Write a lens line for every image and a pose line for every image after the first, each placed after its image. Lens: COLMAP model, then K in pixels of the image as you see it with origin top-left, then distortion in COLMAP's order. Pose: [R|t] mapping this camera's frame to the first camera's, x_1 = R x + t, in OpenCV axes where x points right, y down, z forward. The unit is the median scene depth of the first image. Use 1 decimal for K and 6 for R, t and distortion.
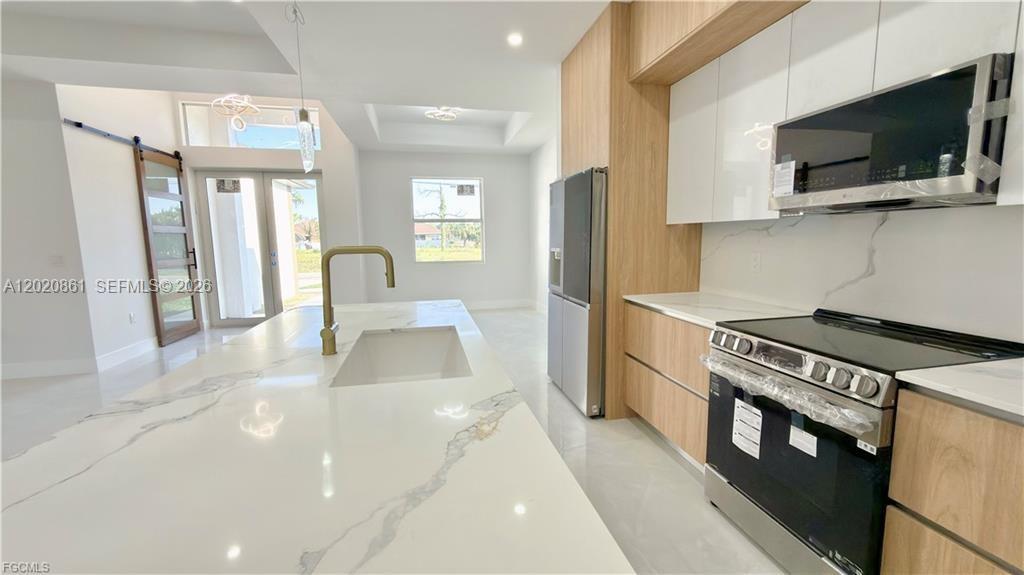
lens RADIAL K [[413.6, 0, 512.0], [0, 413.6, 287.5], [0, 0, 1]] dist [0.001749, 0.000163]
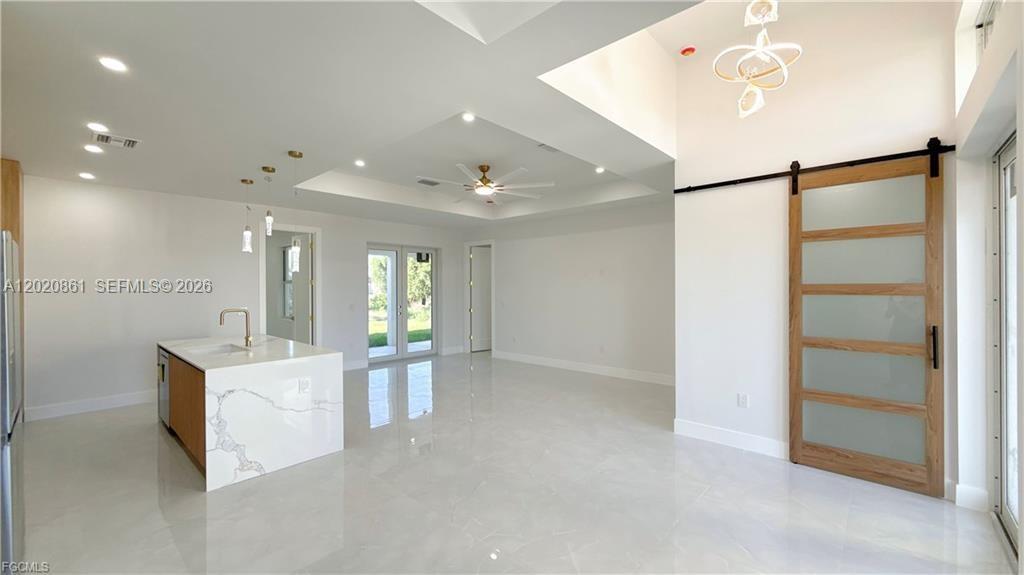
lens RADIAL K [[413.6, 0, 512.0], [0, 413.6, 287.5], [0, 0, 1]] dist [0.001749, 0.000163]
pose [[-0.818625, 0.017746, -0.574054, -0.078085], [-0.056820, 0.992116, 0.111698, -0.166408], [0.571511, 0.124057, -0.811163, 1.110516]]
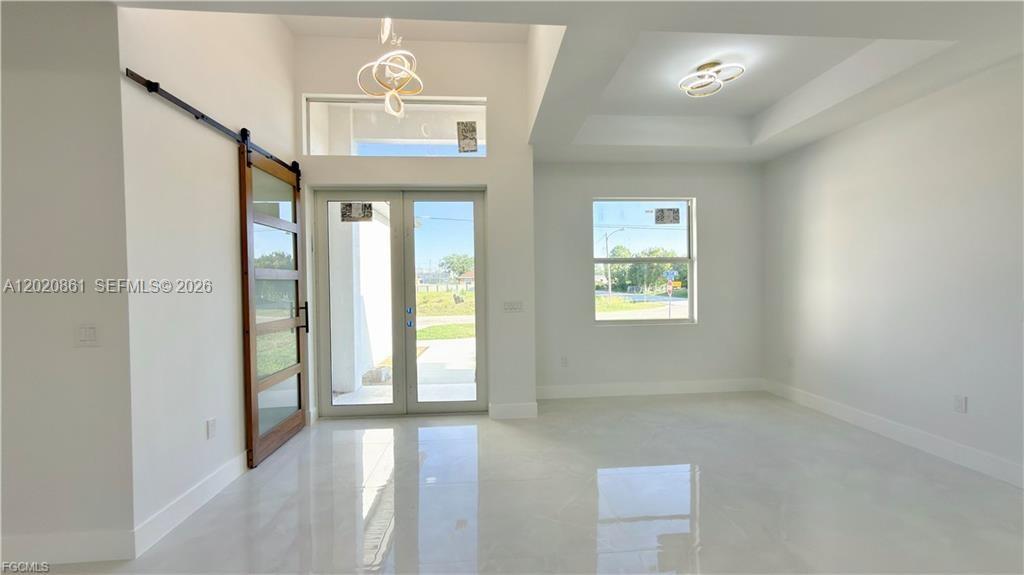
lens RADIAL K [[413.6, 0, 512.0], [0, 413.6, 287.5], [0, 0, 1]] dist [0.001749, 0.000163]
pose [[0.989232, 0.001955, -0.146345, -0.340764], [-0.017498, 0.994319, -0.104992, -0.053372], [0.145309, 0.106422, 0.983646, 0.385634]]
